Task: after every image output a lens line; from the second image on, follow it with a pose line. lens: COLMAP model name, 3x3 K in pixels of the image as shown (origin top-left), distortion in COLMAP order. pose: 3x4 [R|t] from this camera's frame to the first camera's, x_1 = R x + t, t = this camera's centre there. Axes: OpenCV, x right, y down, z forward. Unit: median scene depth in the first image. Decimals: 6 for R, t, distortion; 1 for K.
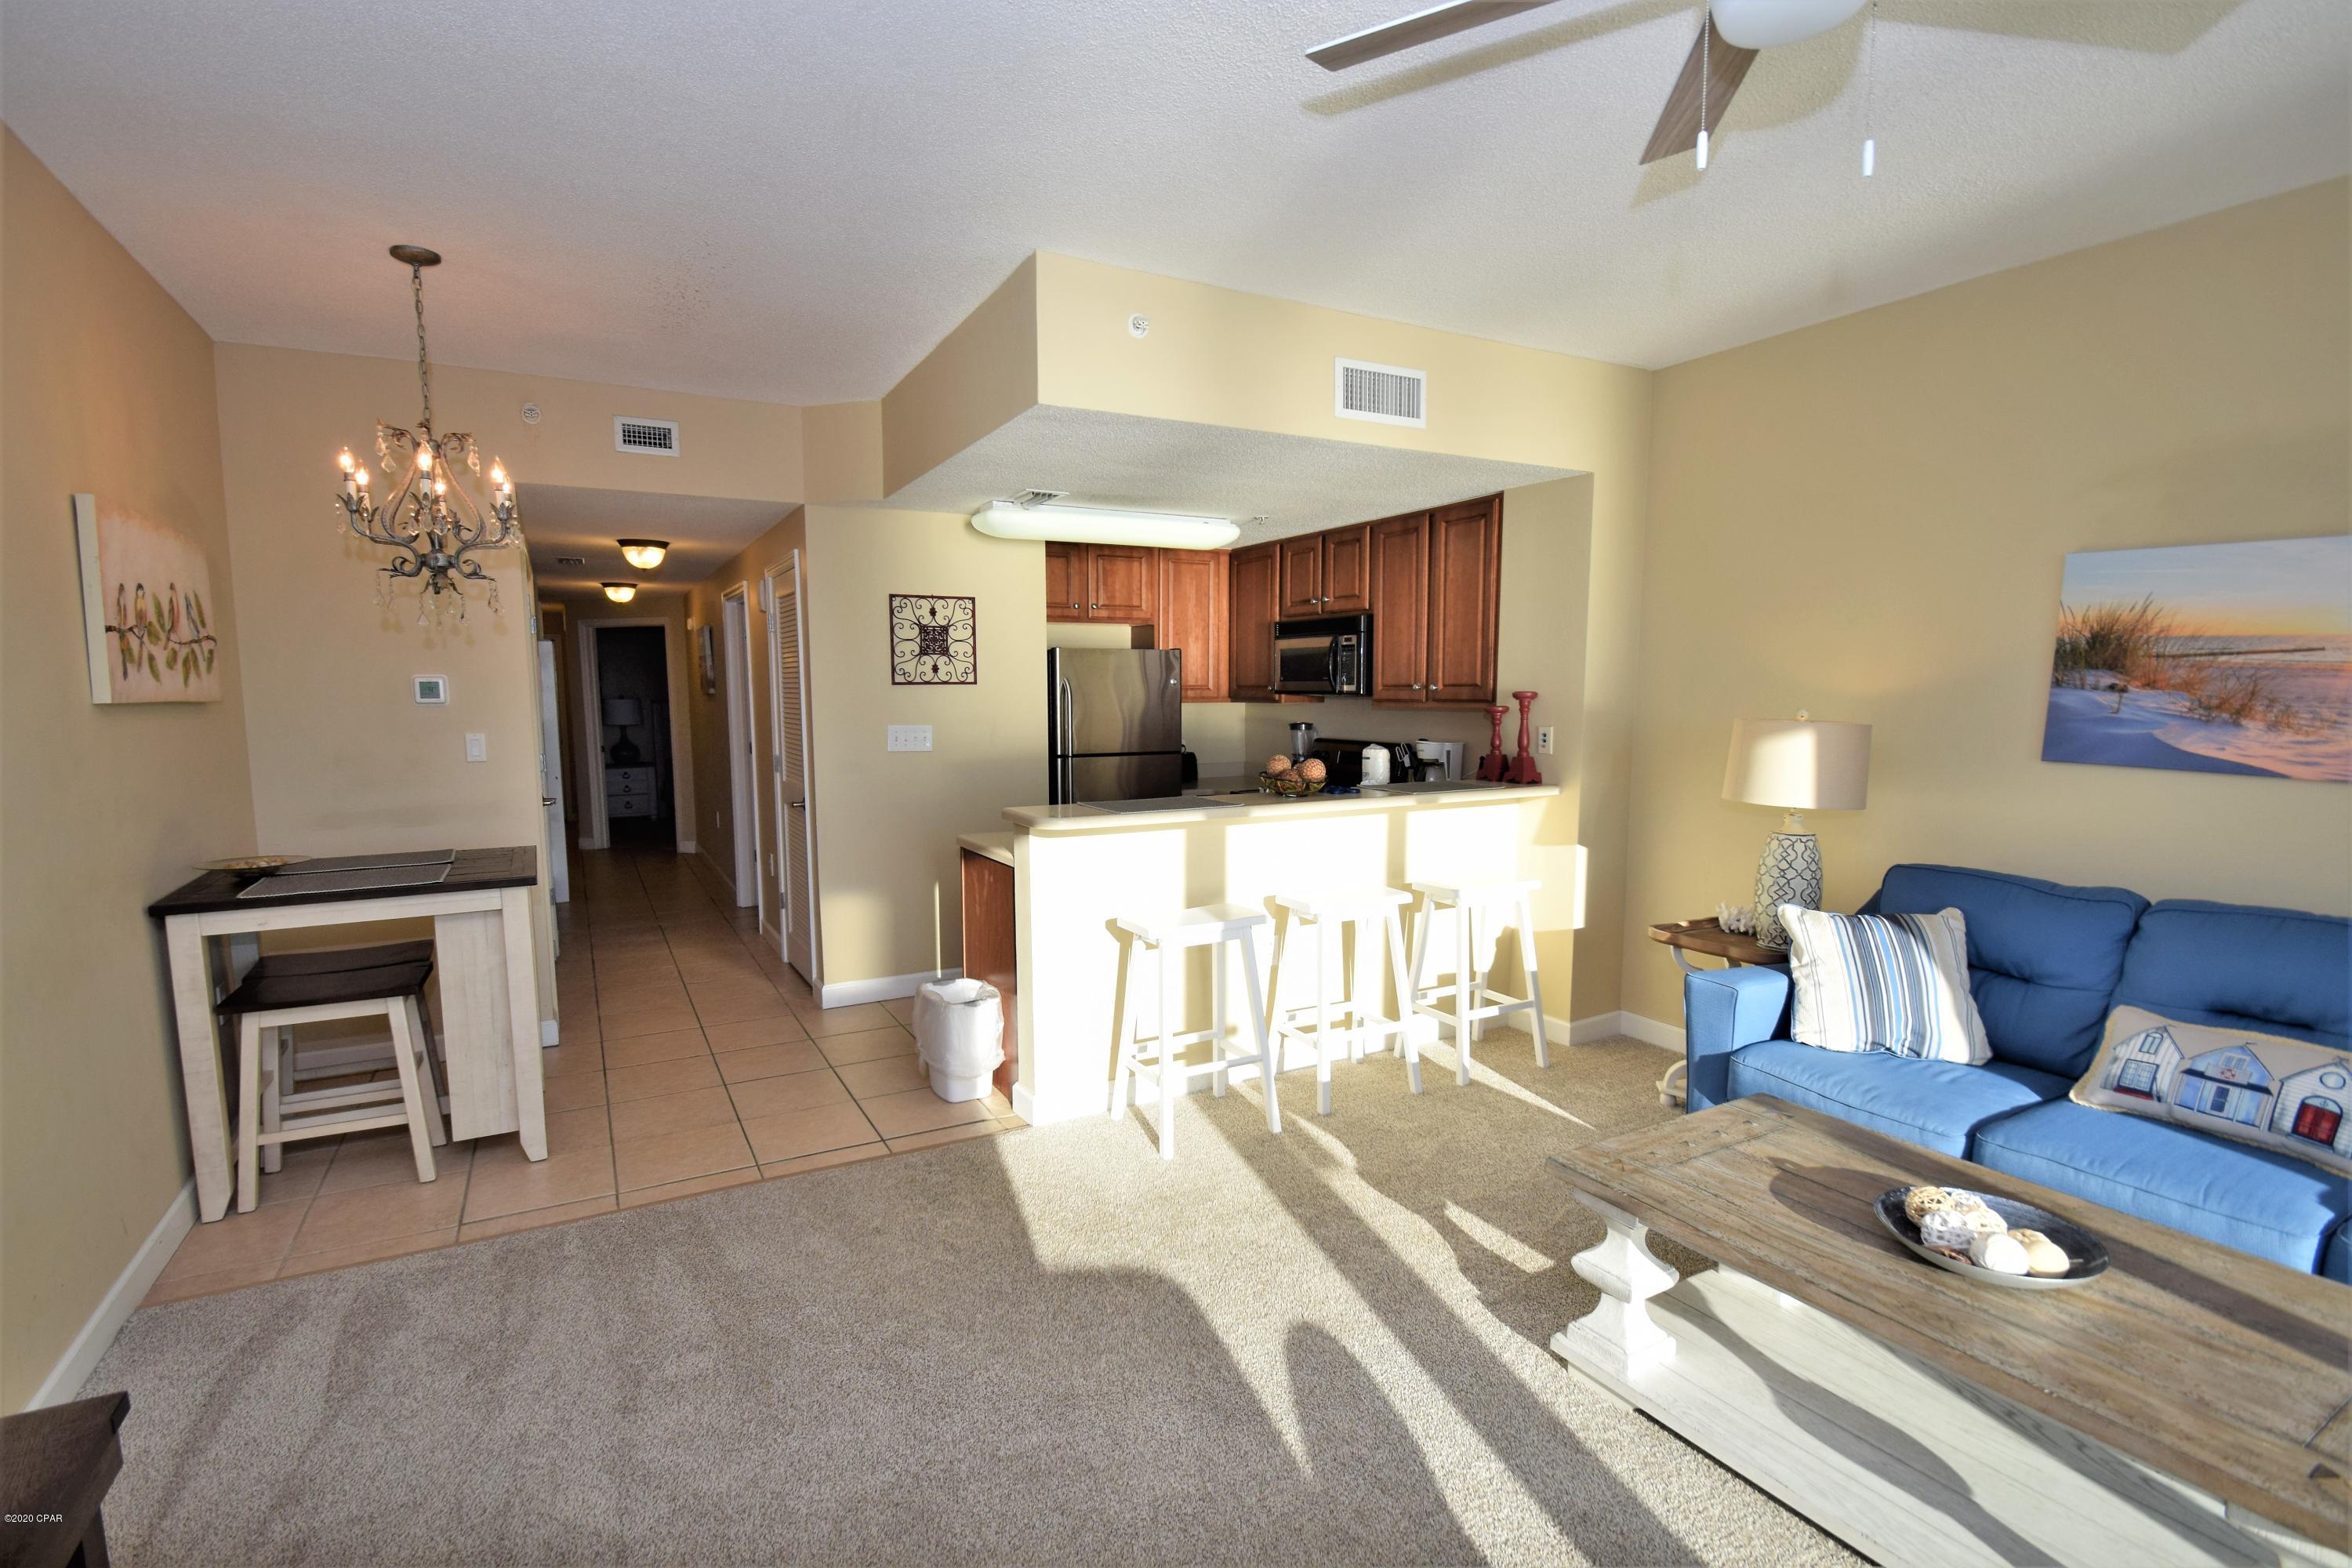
lens RADIAL K [[1020.6, 0, 1176.0], [0, 1020.6, 784.0], [0, 0, 1]] dist [0.004327, -0.008948]
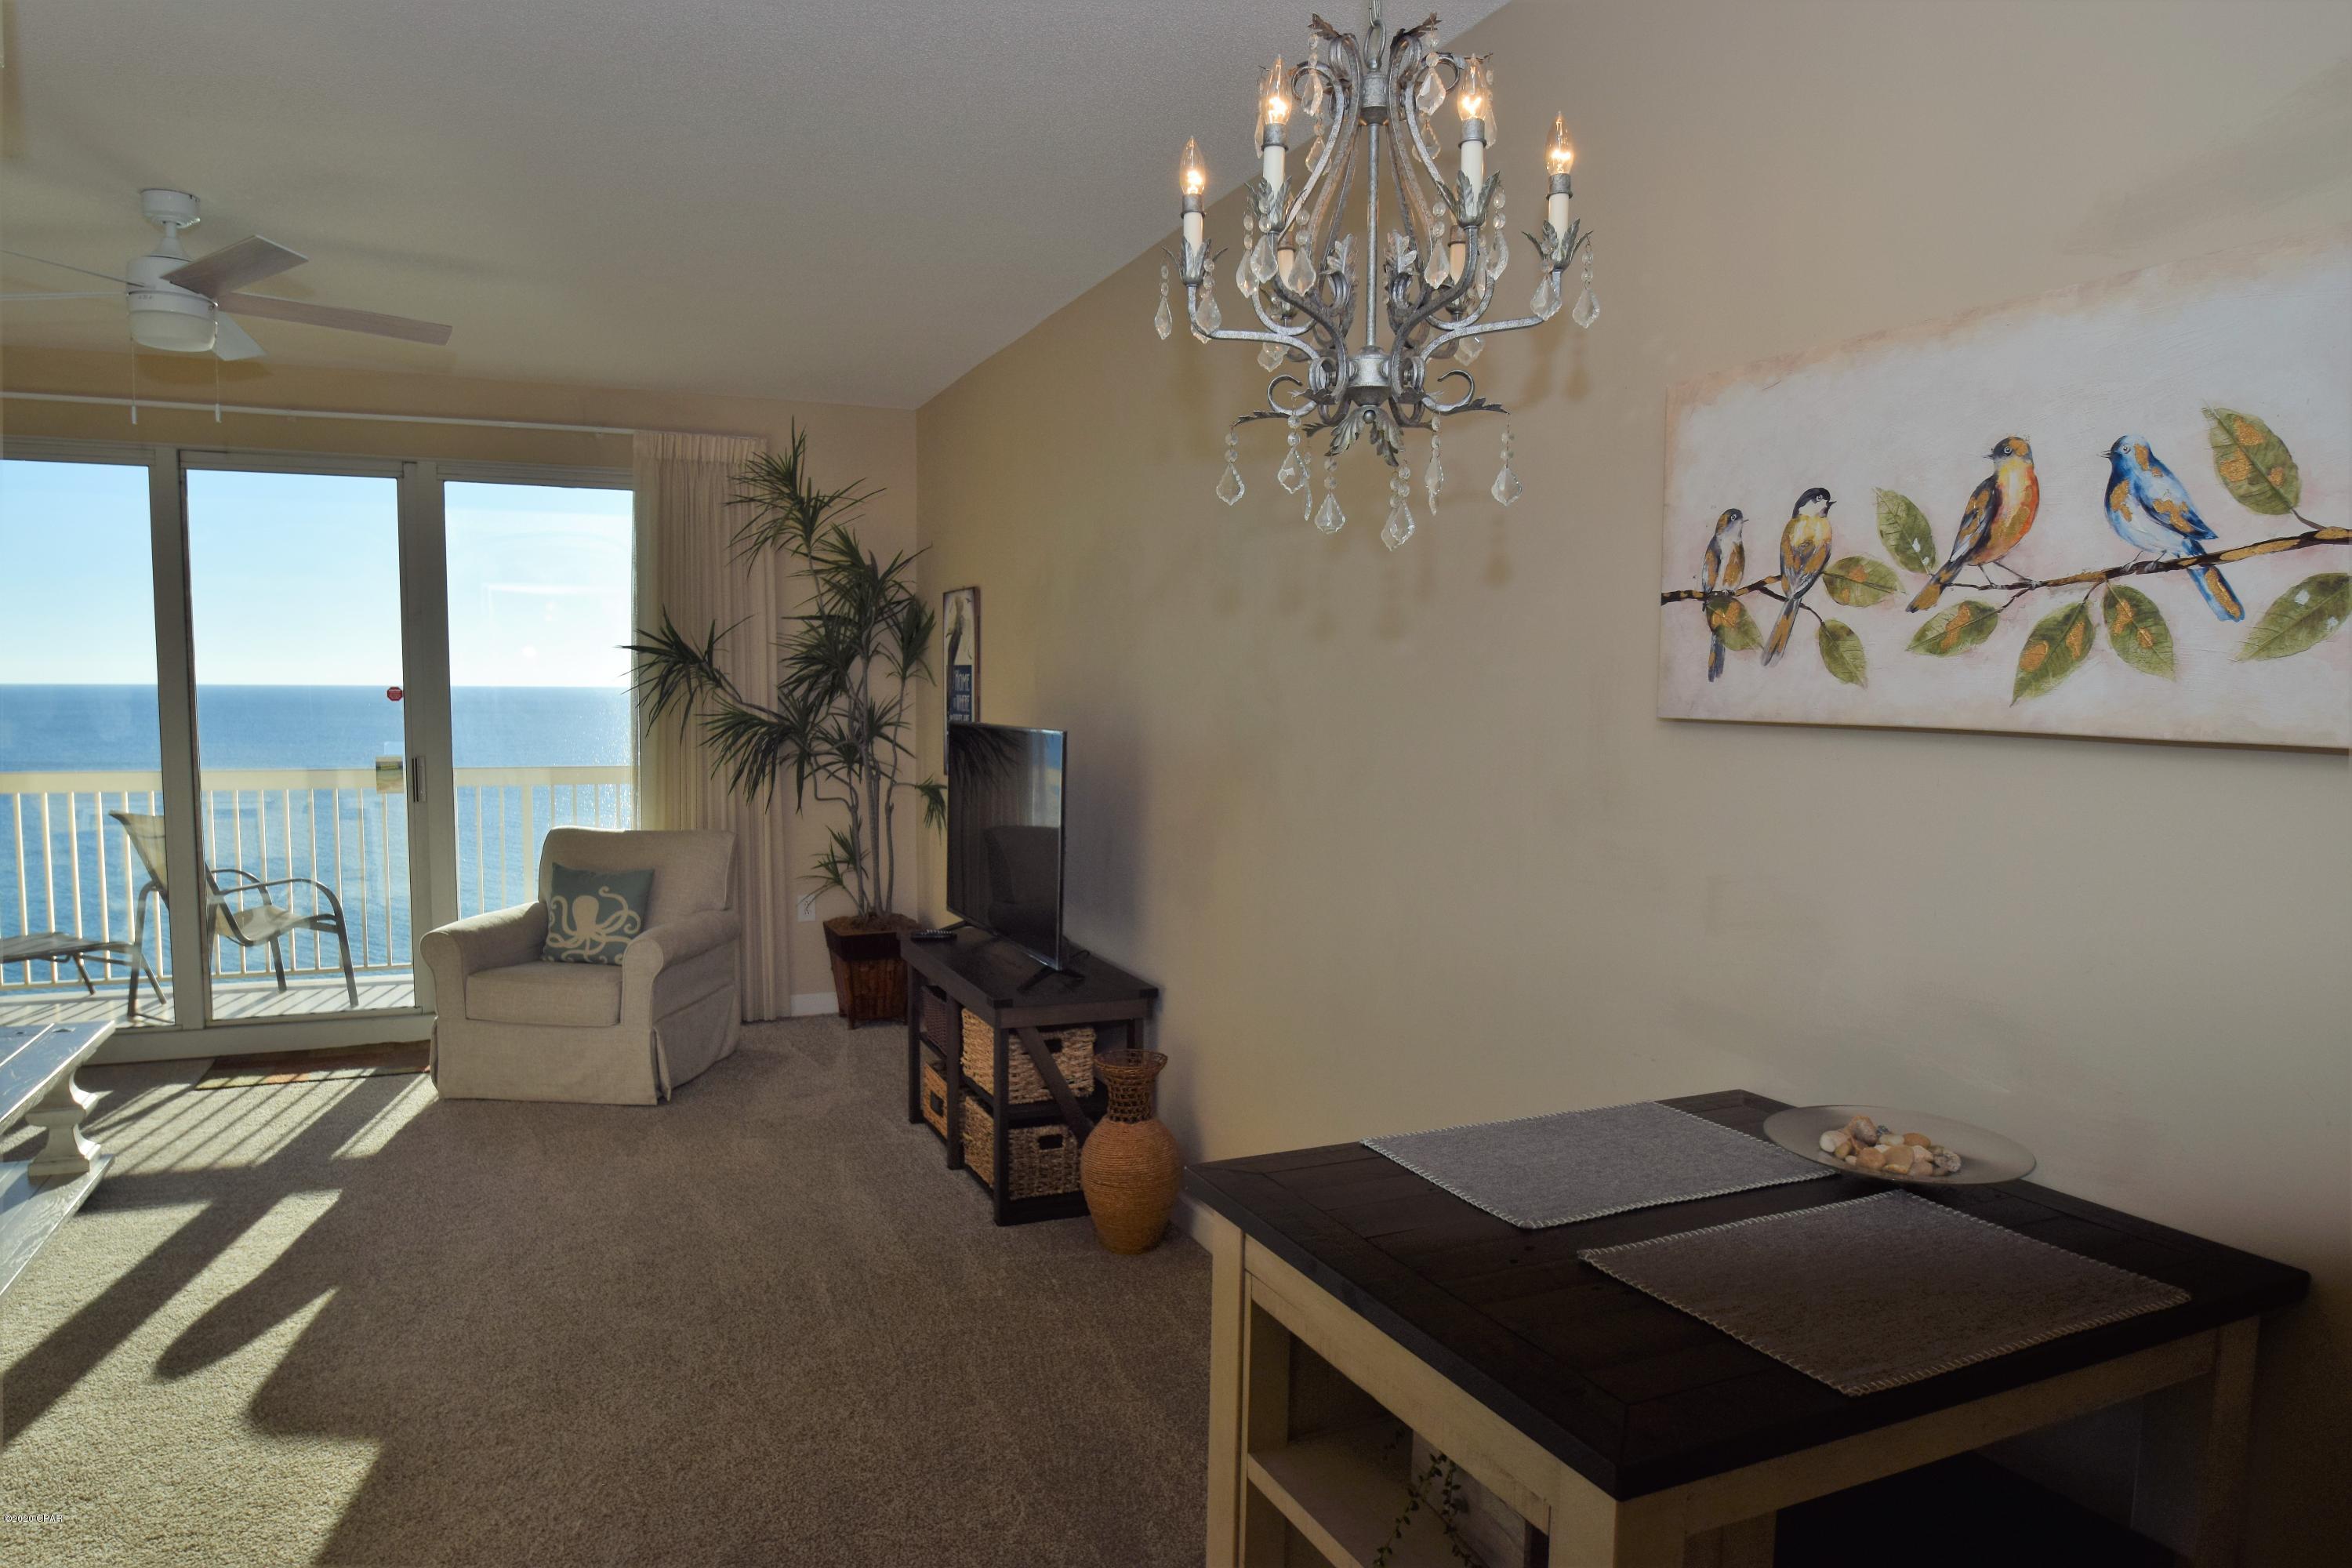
lens RADIAL K [[1520.7, 0, 1176.0], [0, 1520.7, 784.0], [0, 0, 1]] dist [-0.000144, -0.000279]
pose [[-0.994079, -0.008587, 0.108318, -0.670593], [0.009533, 0.986136, 0.165665, -0.156989], [-0.108239, 0.165716, -0.980216, 1.572806]]
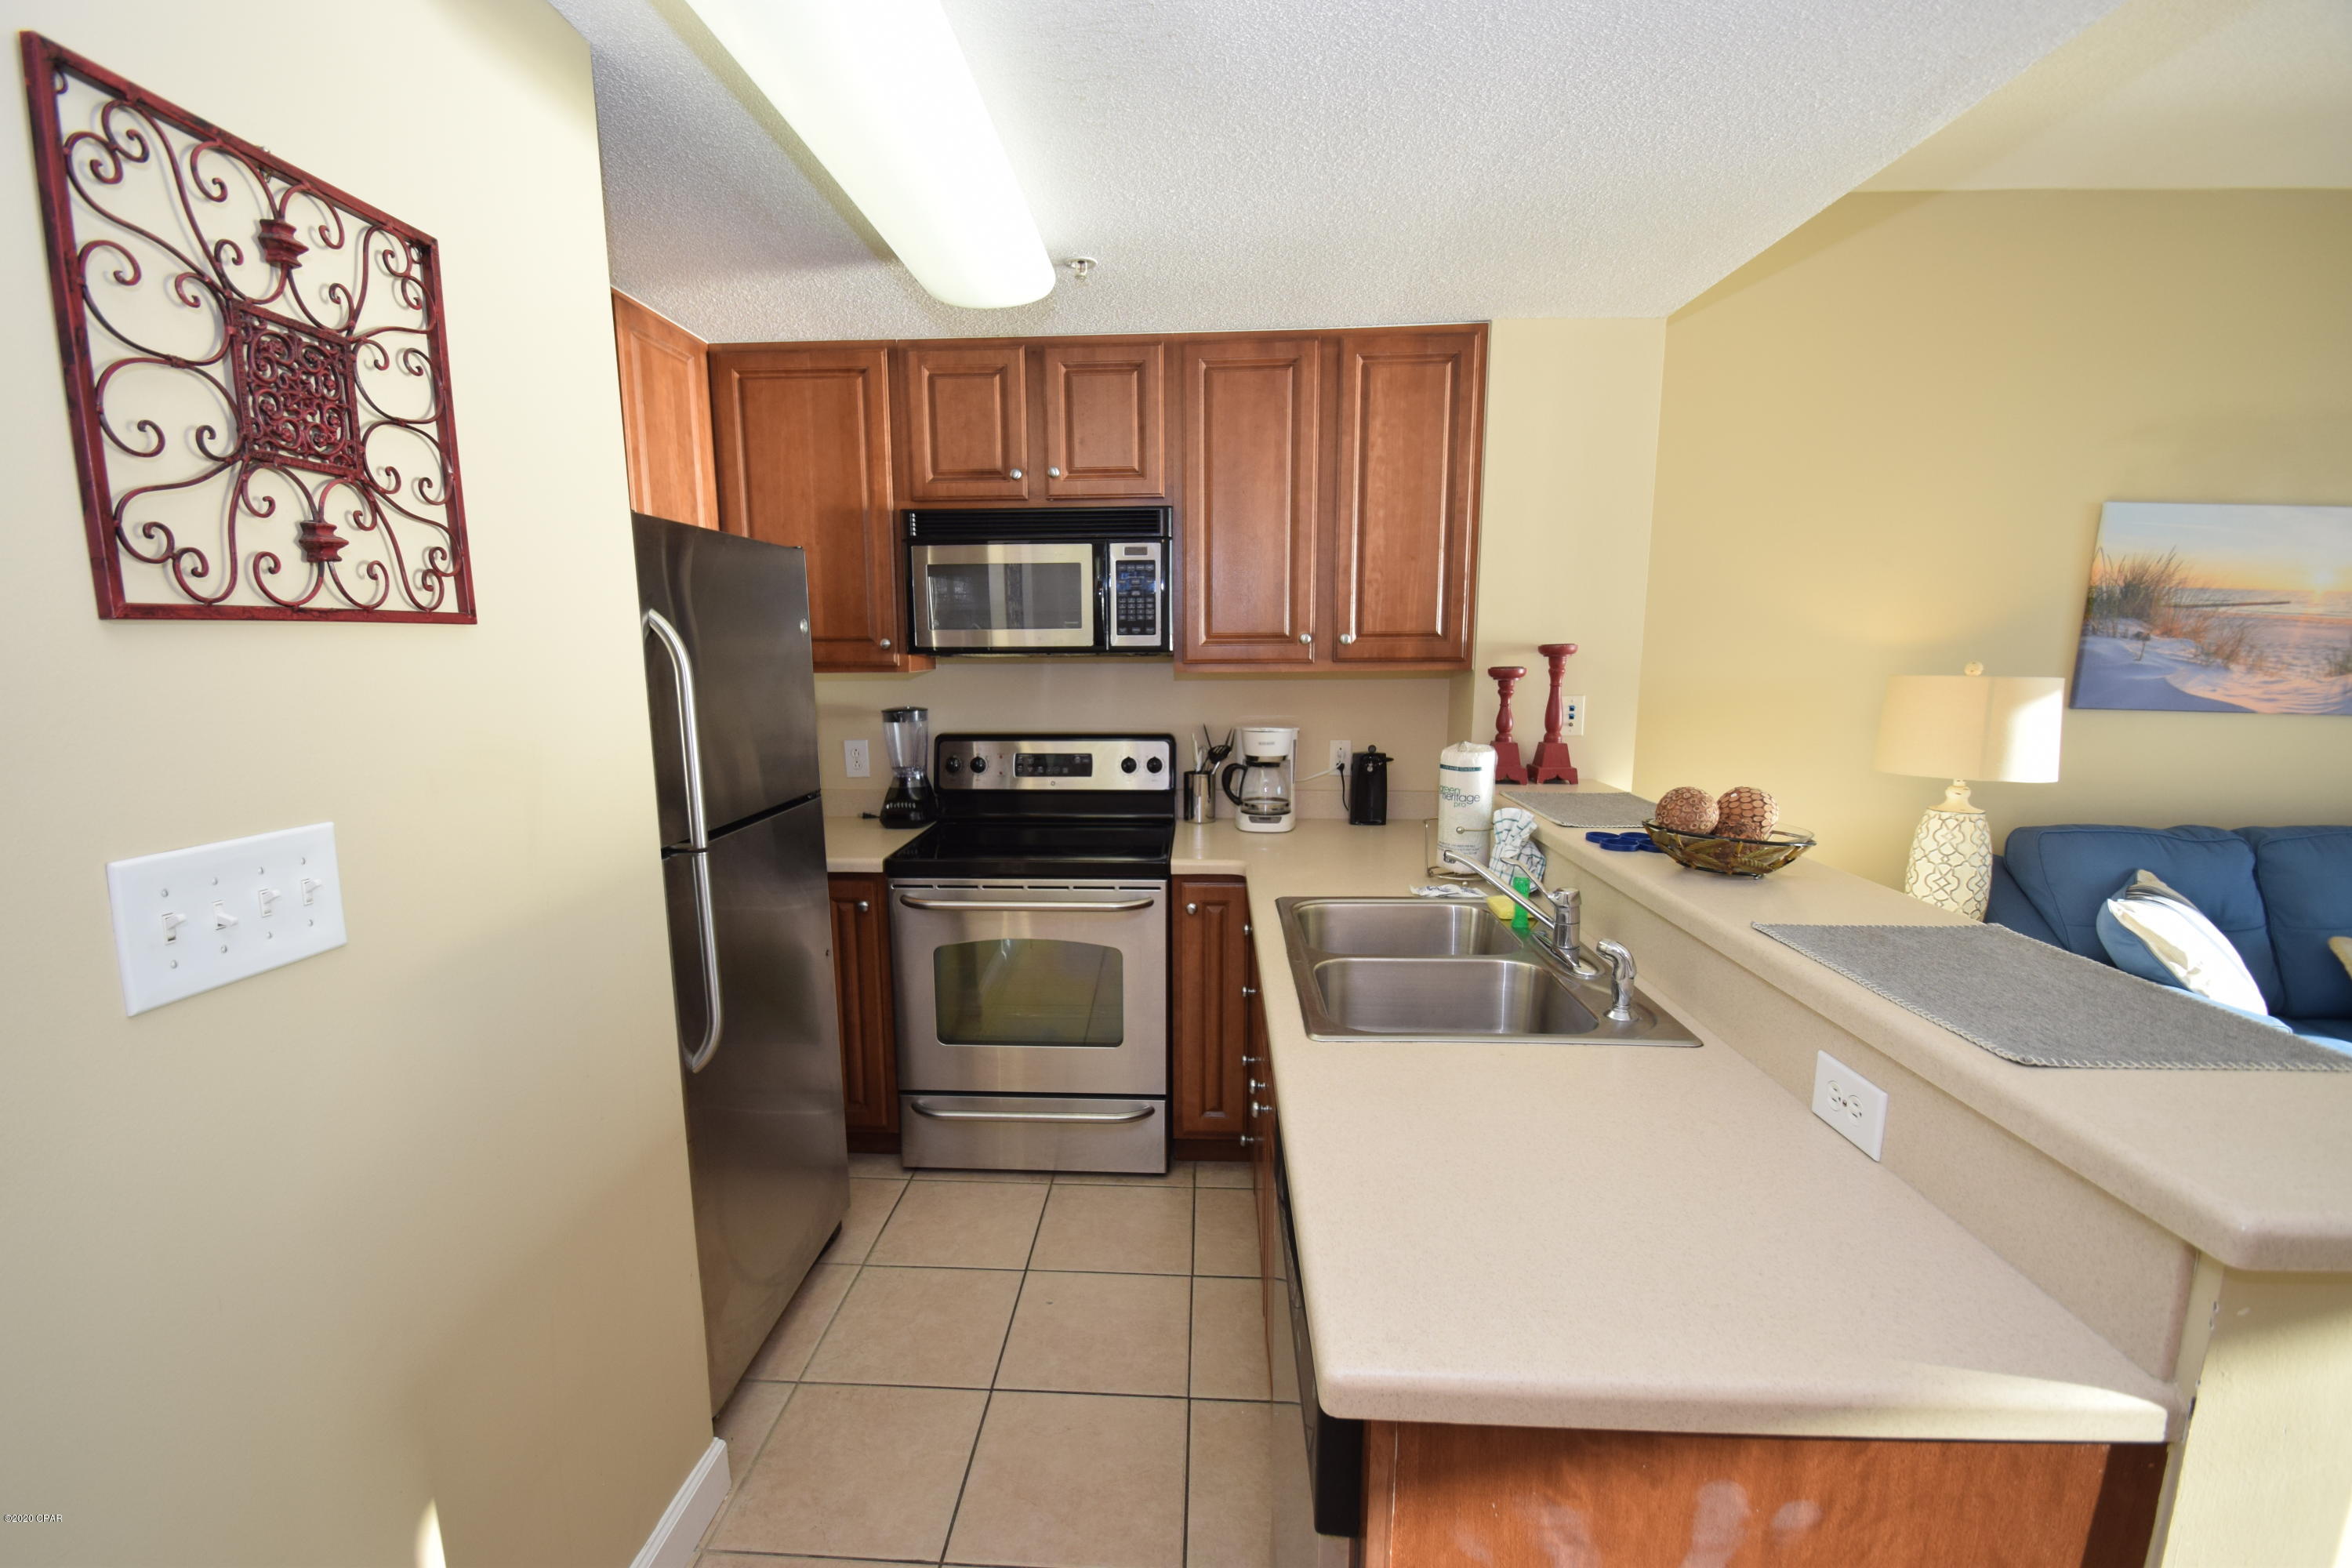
lens RADIAL K [[1020.6, 0, 1176.0], [0, 1020.6, 784.0], [0, 0, 1]] dist [0.004327, -0.008948]
pose [[0.558324, -0.116523, 0.821399, -0.435663], [0.081898, 0.992992, 0.085197, -0.096802], [-0.825571, 0.019704, 0.563954, 1.048777]]
